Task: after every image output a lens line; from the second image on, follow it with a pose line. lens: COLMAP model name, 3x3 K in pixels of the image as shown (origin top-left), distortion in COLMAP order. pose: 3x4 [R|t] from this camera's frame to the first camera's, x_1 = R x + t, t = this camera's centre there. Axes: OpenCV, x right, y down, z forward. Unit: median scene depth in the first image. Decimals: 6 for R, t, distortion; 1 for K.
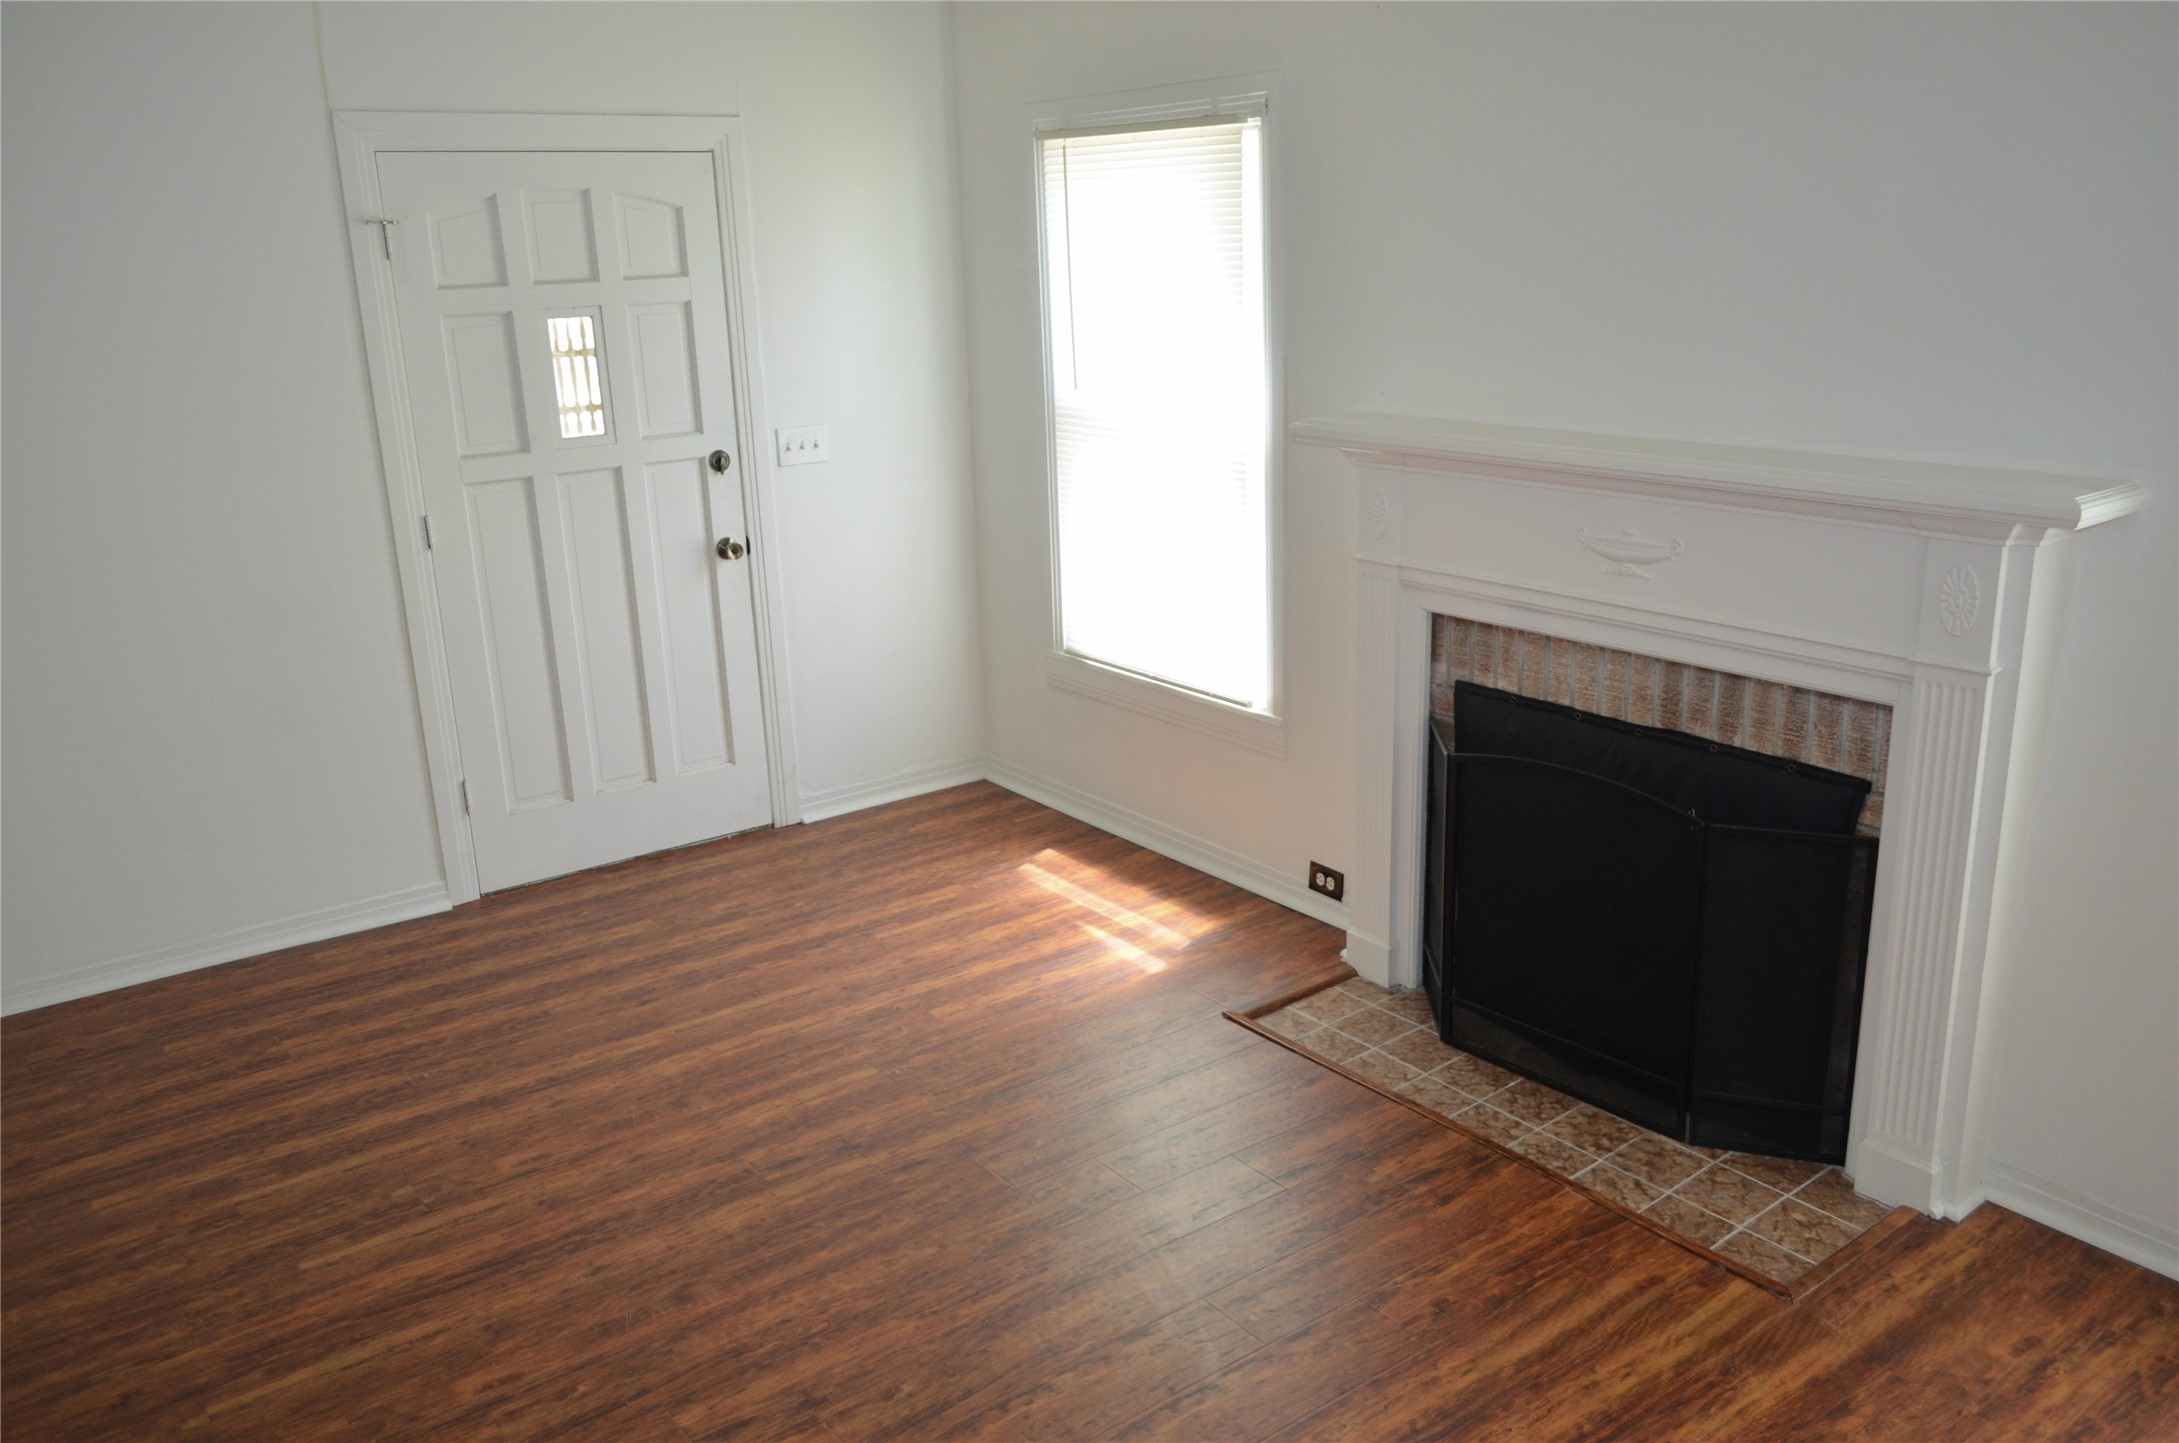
lens RADIAL K [[1669.7, 0, 1089.5], [0, 1669.7, 721.5], [0, 0, 1]] dist [-0.029752, -0.000476]
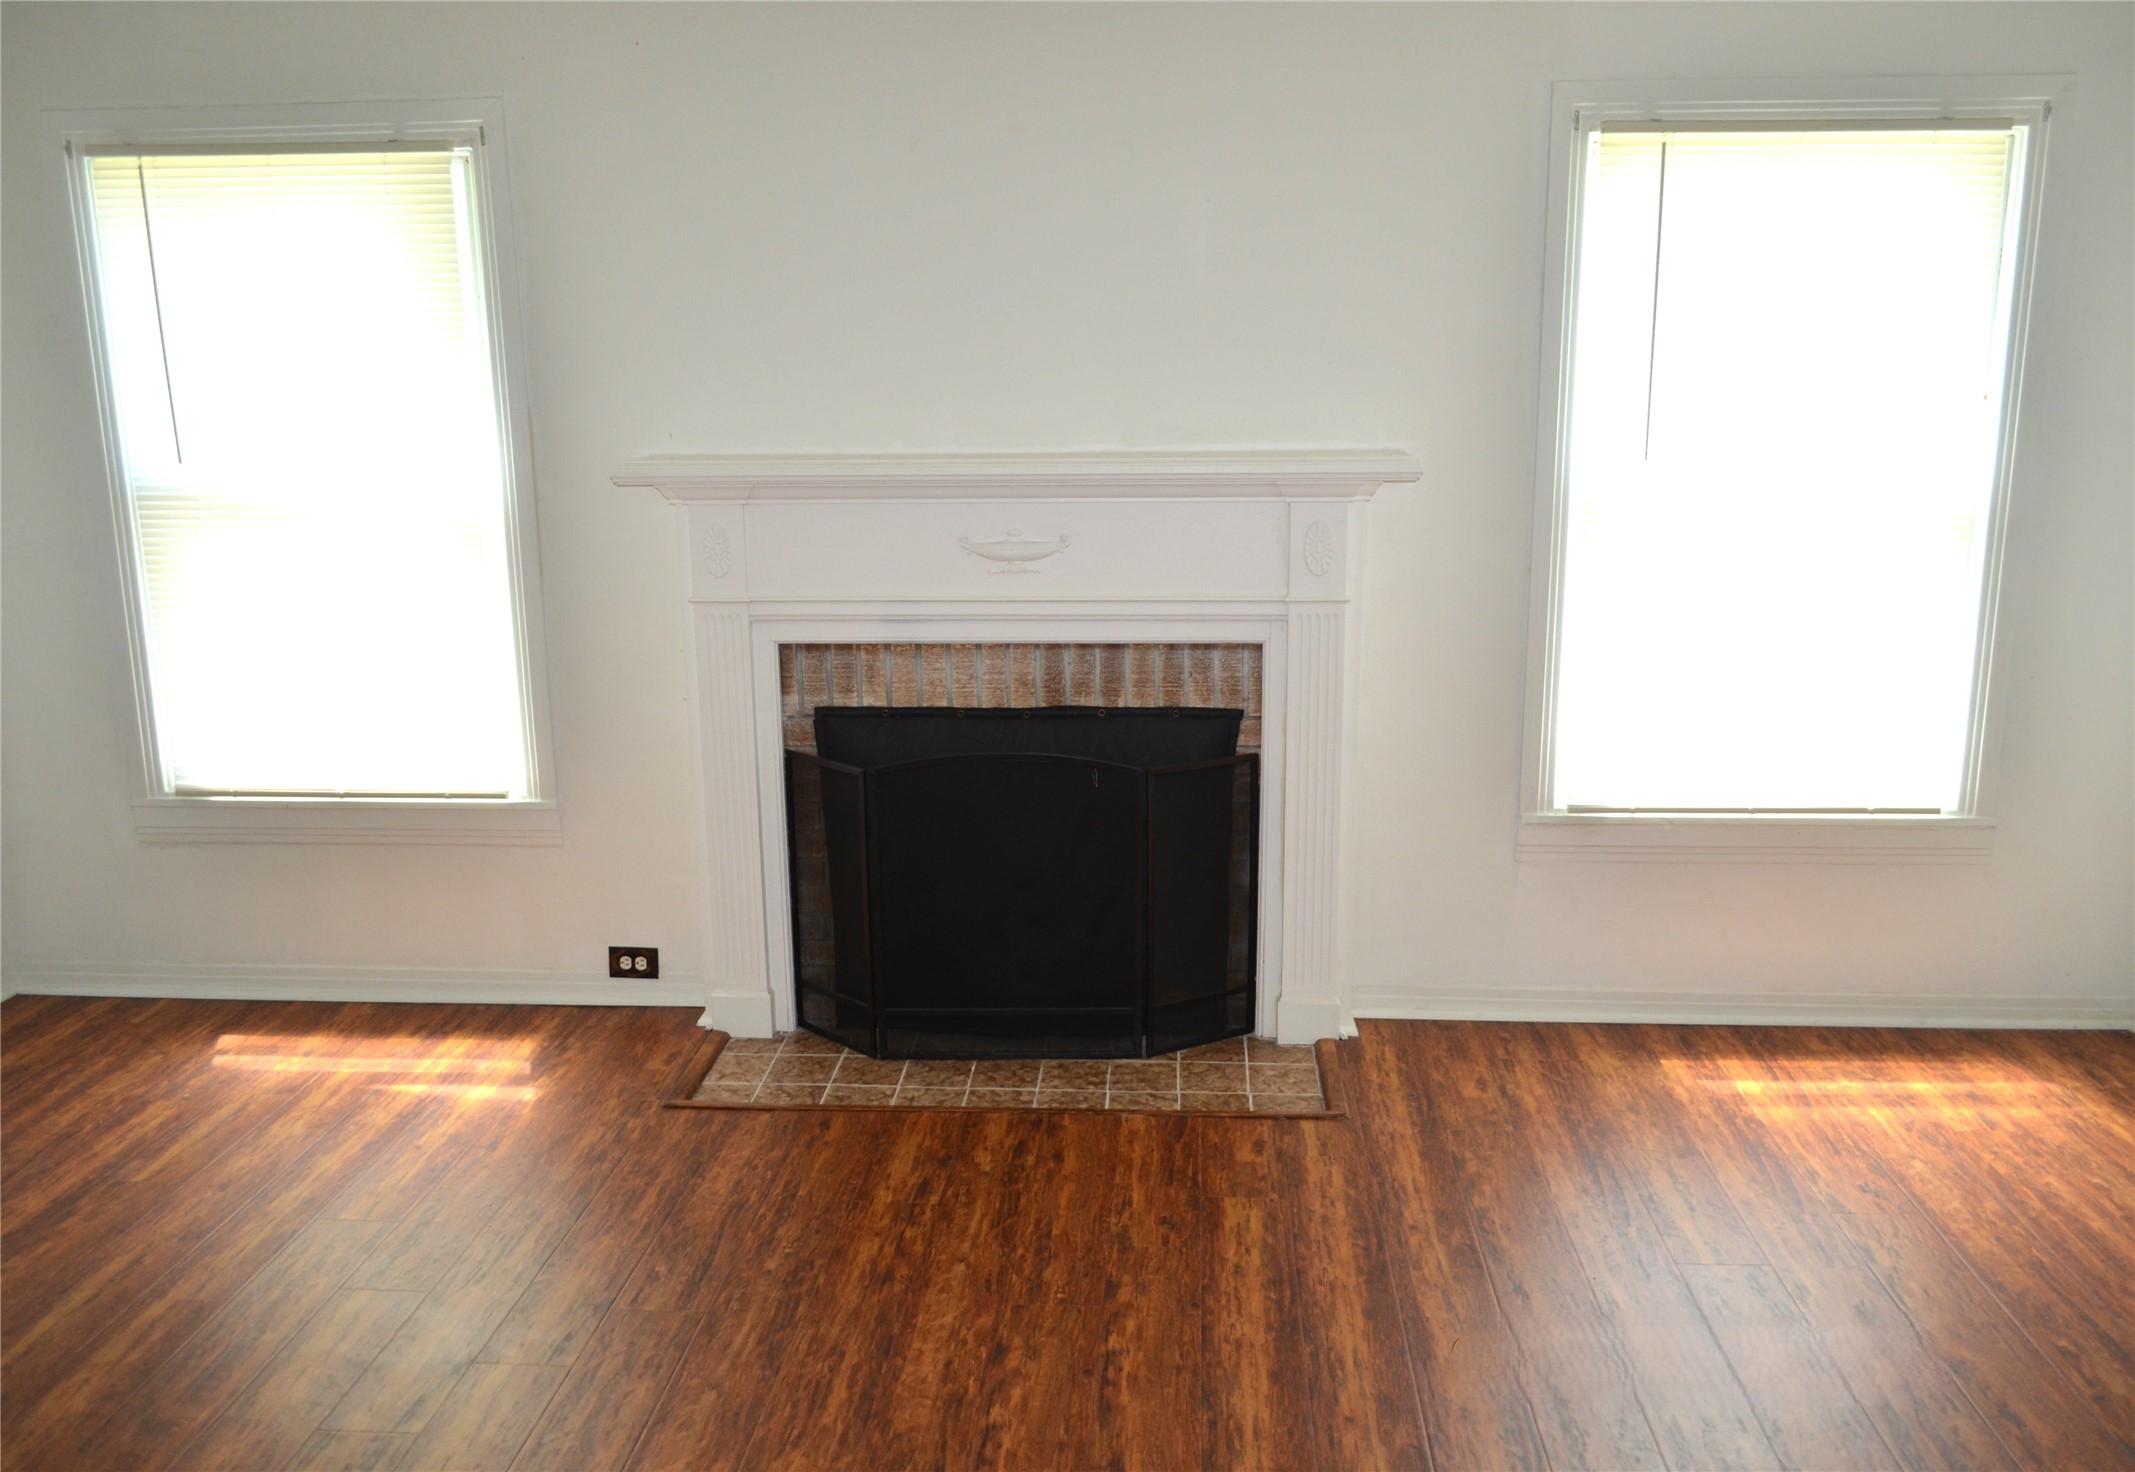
lens RADIAL K [[1726.5, 0, 1067.5], [0, 1726.5, 736.0], [0, 0, 1]] dist [-0.038556, 0.001524]
pose [[0.653711, -0.140865, 0.743518, -0.481882], [0.202005, 0.979352, 0.007940, 0.015829], [-0.729285, 0.145004, 0.668669, 0.197343]]
